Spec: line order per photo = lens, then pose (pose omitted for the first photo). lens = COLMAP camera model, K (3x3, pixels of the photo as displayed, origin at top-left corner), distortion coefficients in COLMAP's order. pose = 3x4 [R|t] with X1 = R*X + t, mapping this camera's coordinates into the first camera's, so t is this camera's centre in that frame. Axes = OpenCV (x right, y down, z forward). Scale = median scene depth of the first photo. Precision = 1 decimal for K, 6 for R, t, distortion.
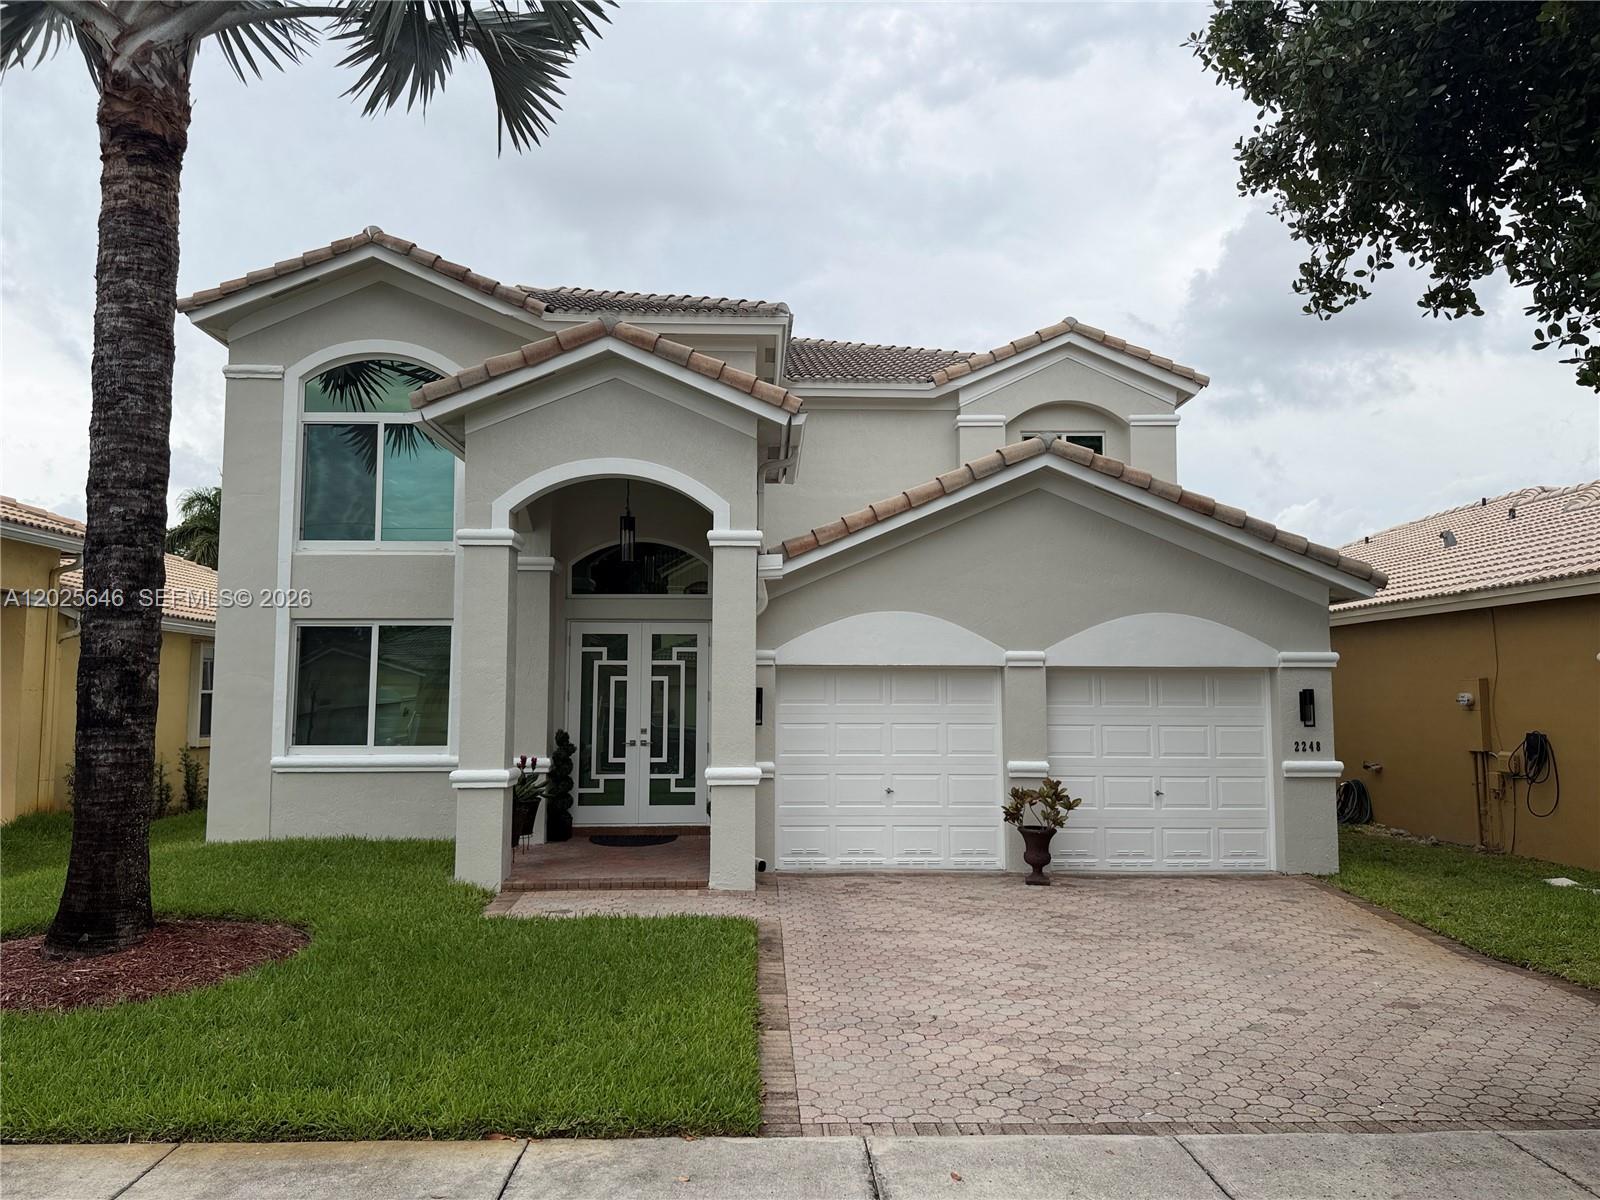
lens RADIAL K [[1120.0, 0, 800.0], [0, 1120.0, 600.0], [0, 0, 1]] dist [0.154358, -0.286862]
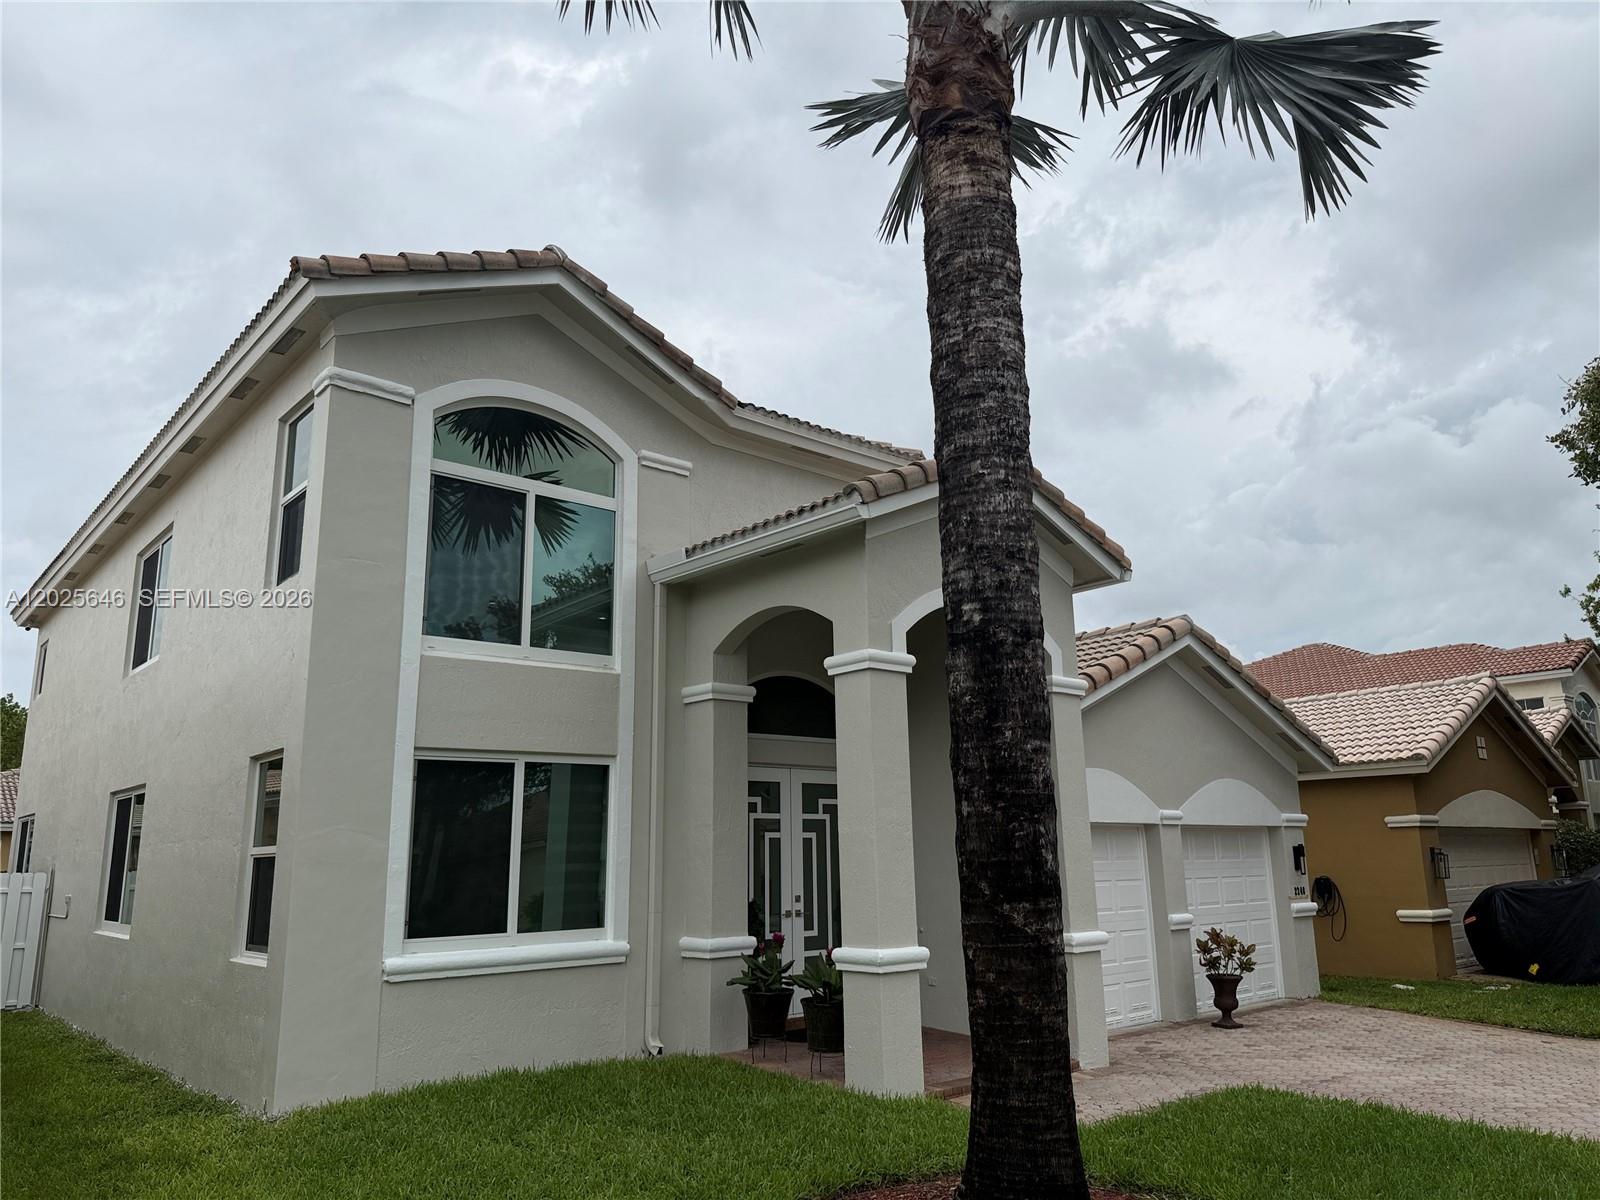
lens RADIAL K [[1120.0, 0, 800.0], [0, 1120.0, 600.0], [0, 0, 1]] dist [0.154358, -0.286862]
pose [[0.770170, 0.129268, 0.624602, -0.782972], [-0.037726, 0.986766, -0.157703, 0.031508], [-0.636722, 0.097894, 0.764854, 0.358983]]
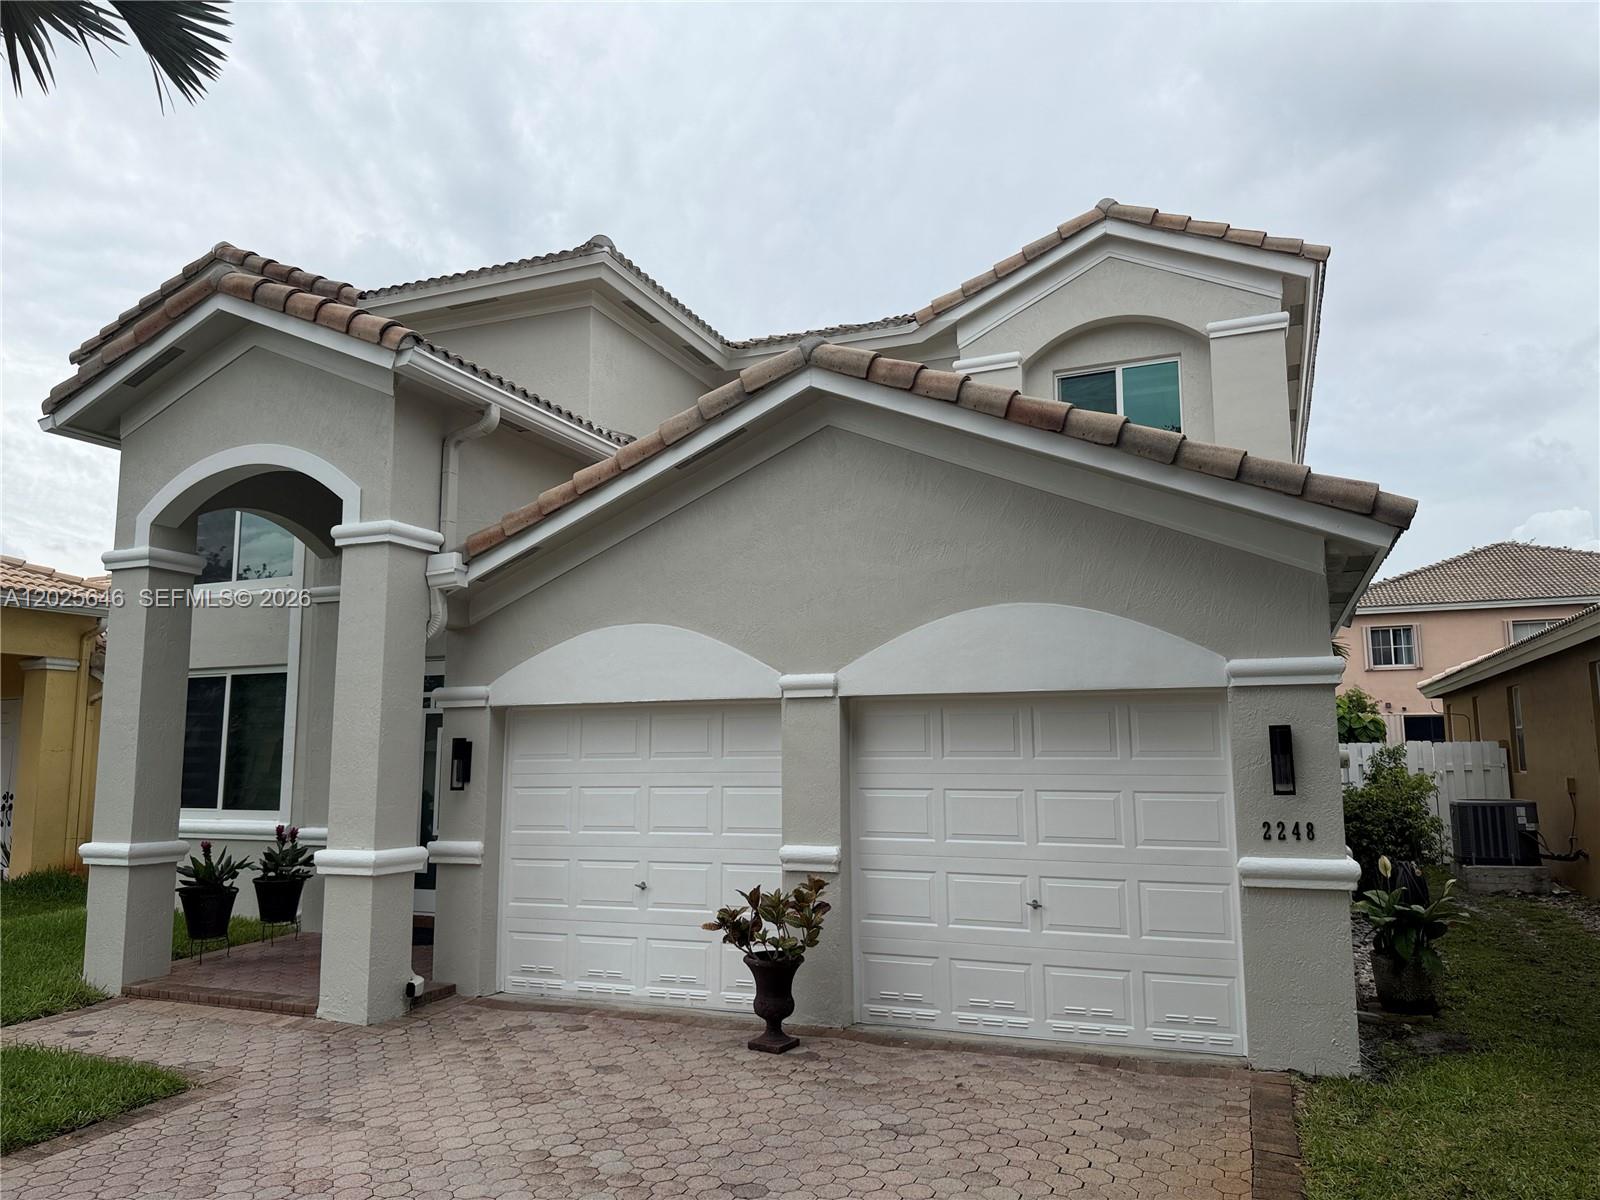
lens RADIAL K [[1120.0, 0, 800.0], [0, 1120.0, 600.0], [0, 0, 1]] dist [0.154358, -0.286862]
pose [[0.913540, -0.062811, -0.401871, 0.451829], [0.042867, 0.997370, -0.058440, 0.039786], [0.404485, 0.036160, 0.913830, 0.399186]]
